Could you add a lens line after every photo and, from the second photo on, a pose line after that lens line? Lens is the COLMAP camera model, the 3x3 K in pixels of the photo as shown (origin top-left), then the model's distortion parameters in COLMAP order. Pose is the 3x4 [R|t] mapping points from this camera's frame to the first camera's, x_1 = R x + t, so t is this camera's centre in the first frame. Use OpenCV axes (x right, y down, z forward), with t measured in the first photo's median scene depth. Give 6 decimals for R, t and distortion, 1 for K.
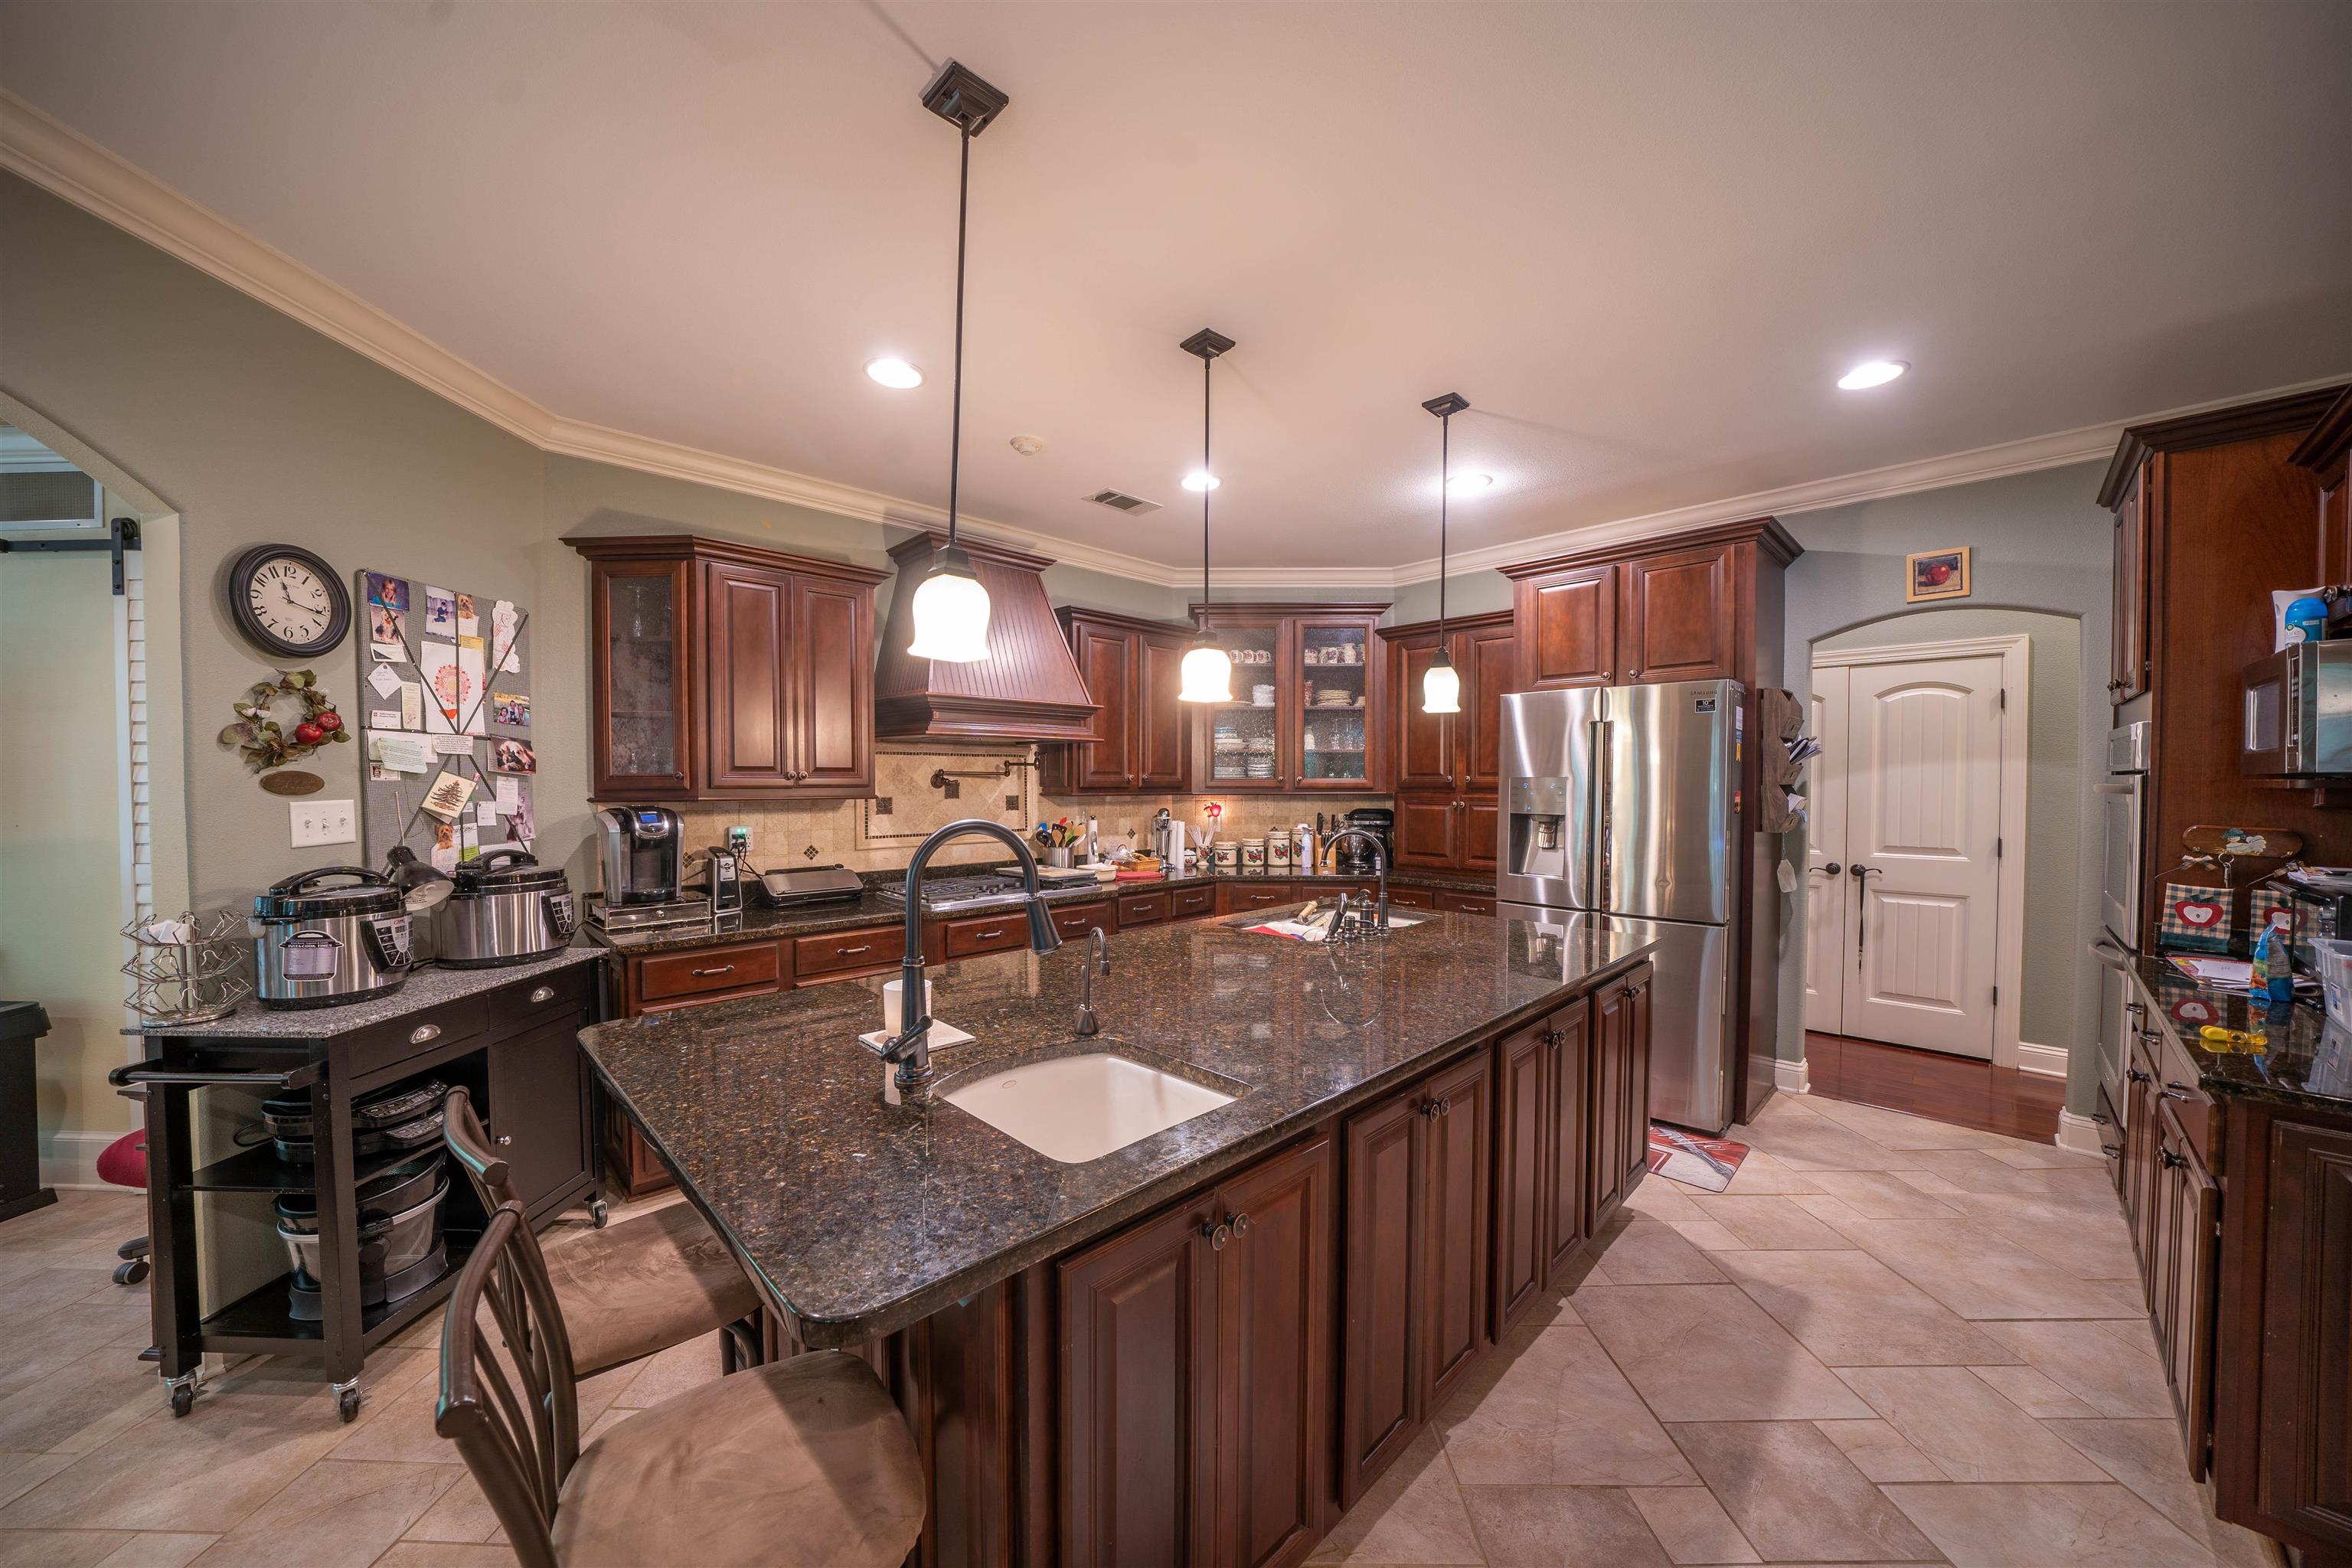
lens RADIAL K [[799.5, 0, 1168.7], [0, 799.5, 795.0], [0, 0, 1]] dist [-0.000362, 0.000034]
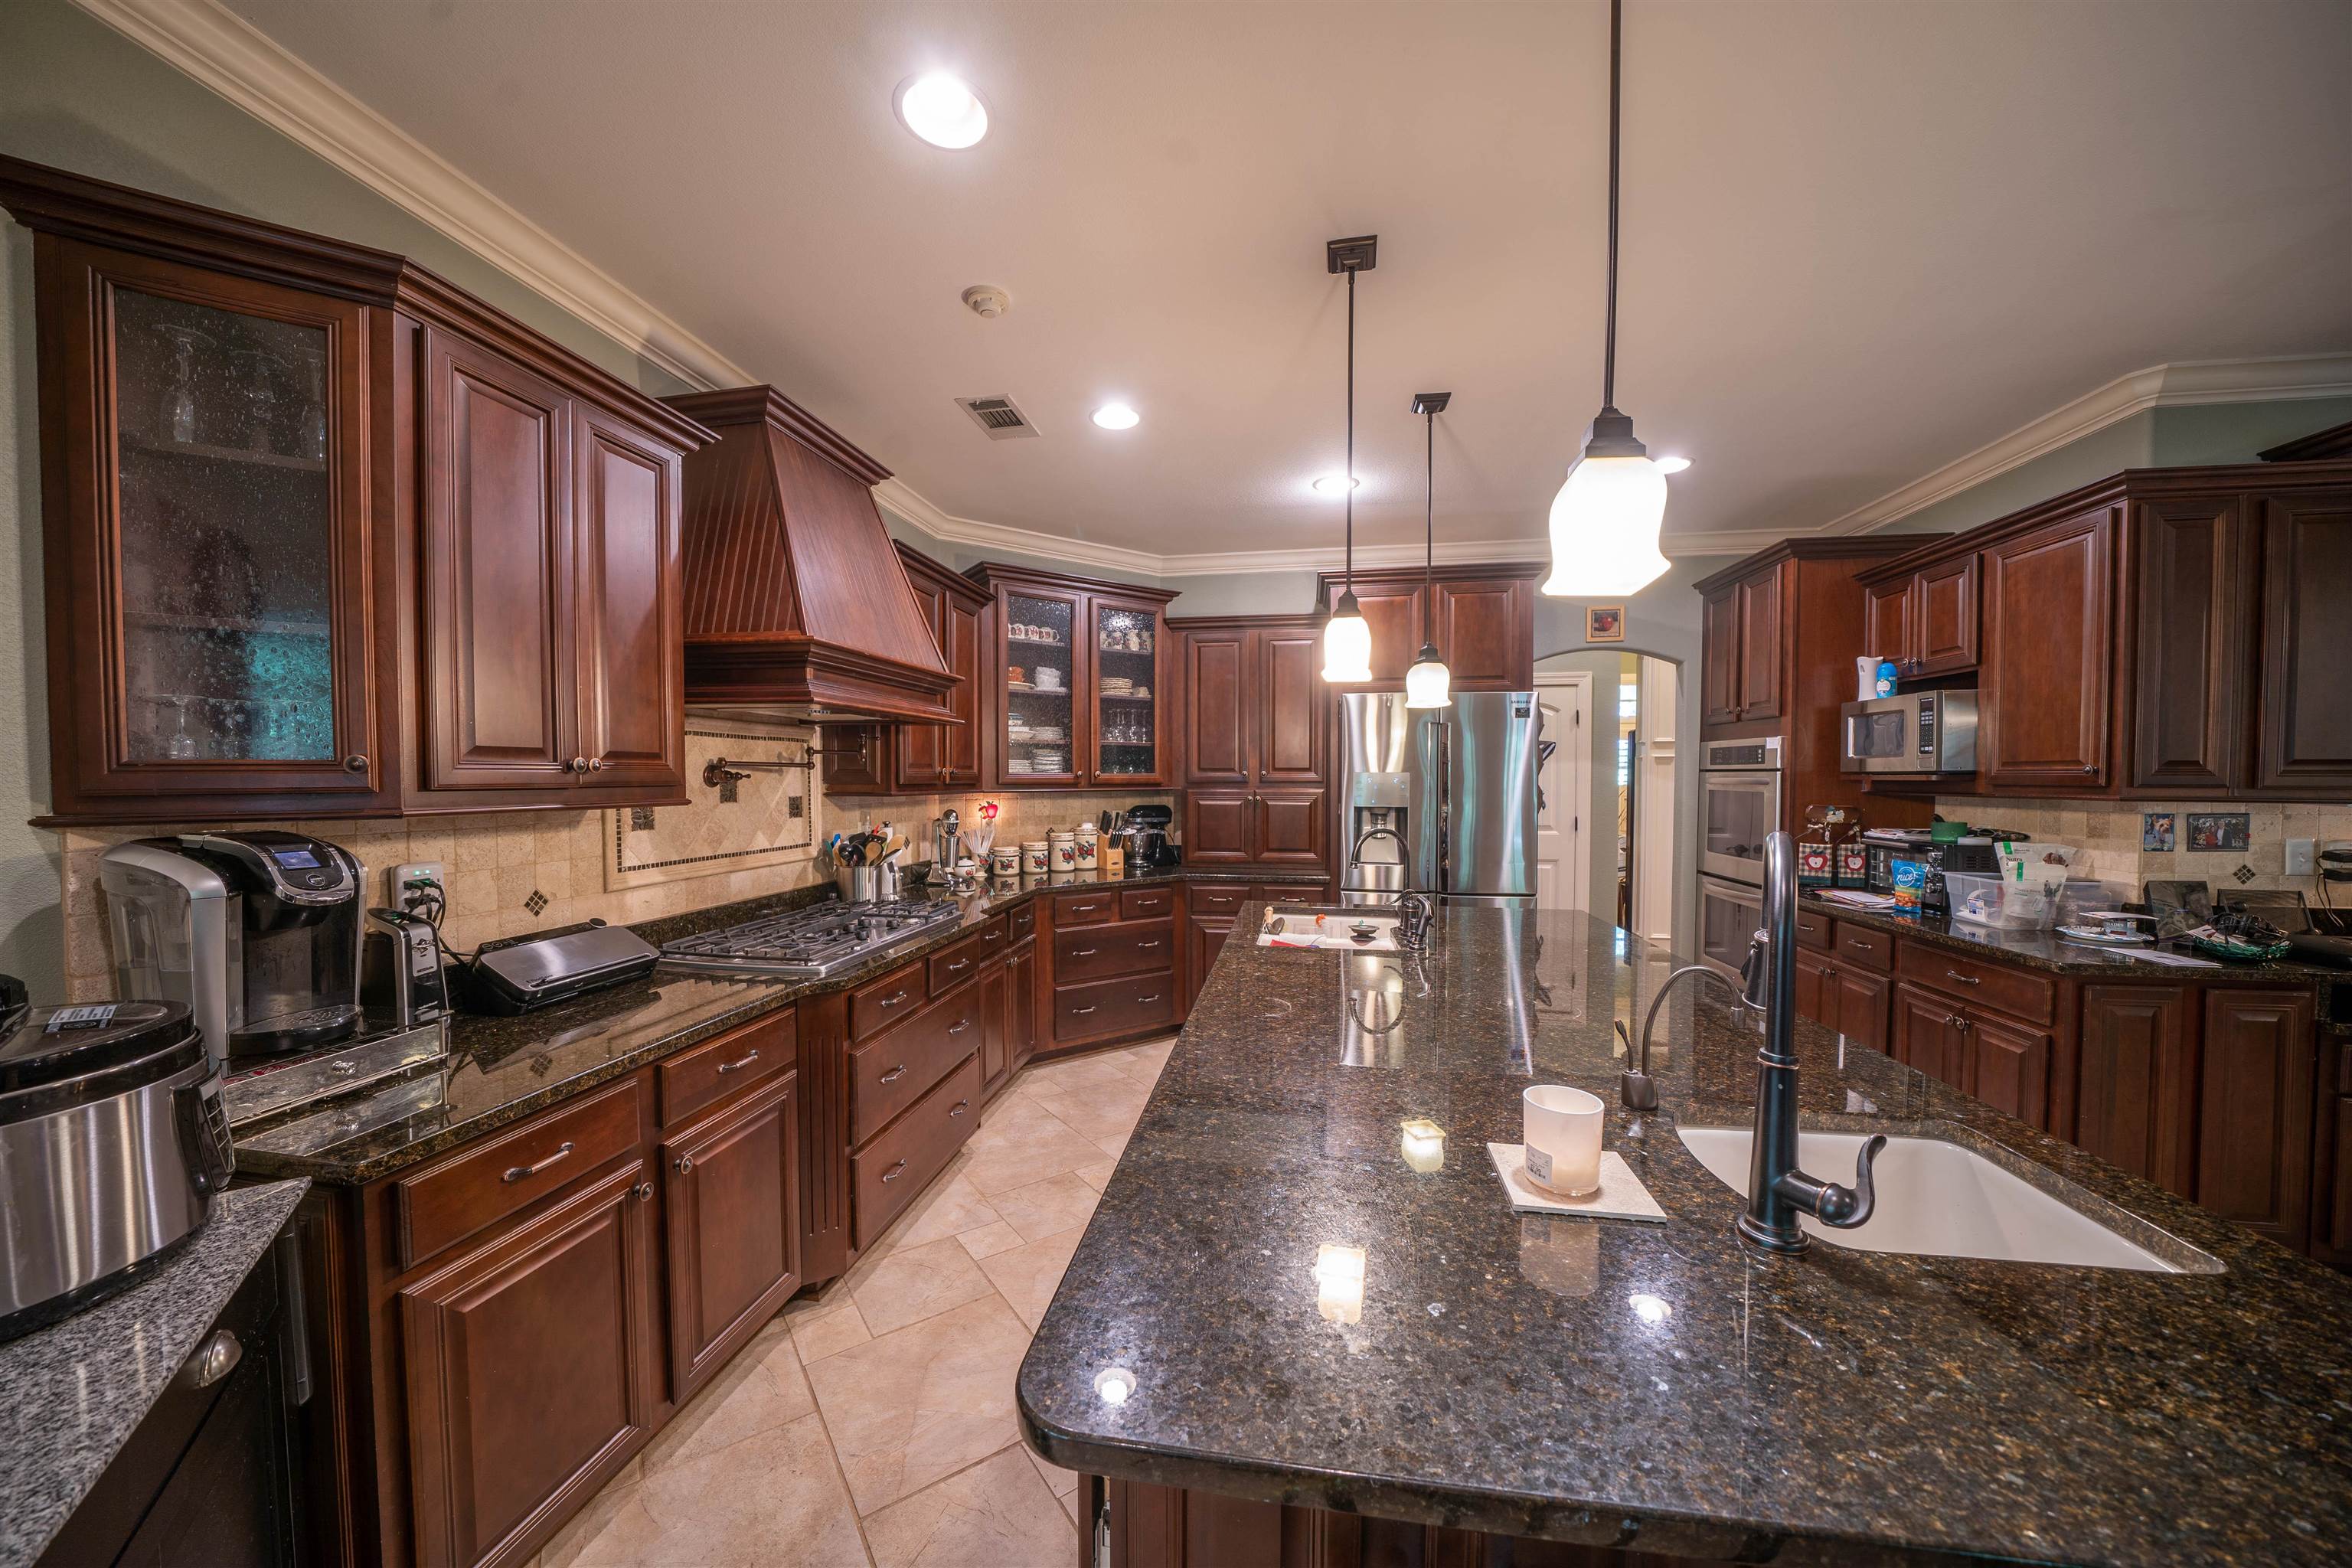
lens RADIAL K [[810.2, 0, 1175.0], [0, 810.2, 795.2], [0, 0, 1]] dist [-0.005908, -0.000051]
pose [[0.821093, -0.013608, 0.570632, -0.380654], [0.010087, 0.999906, 0.009330, -0.004469], [-0.570705, -0.001905, 0.821153, 0.261583]]
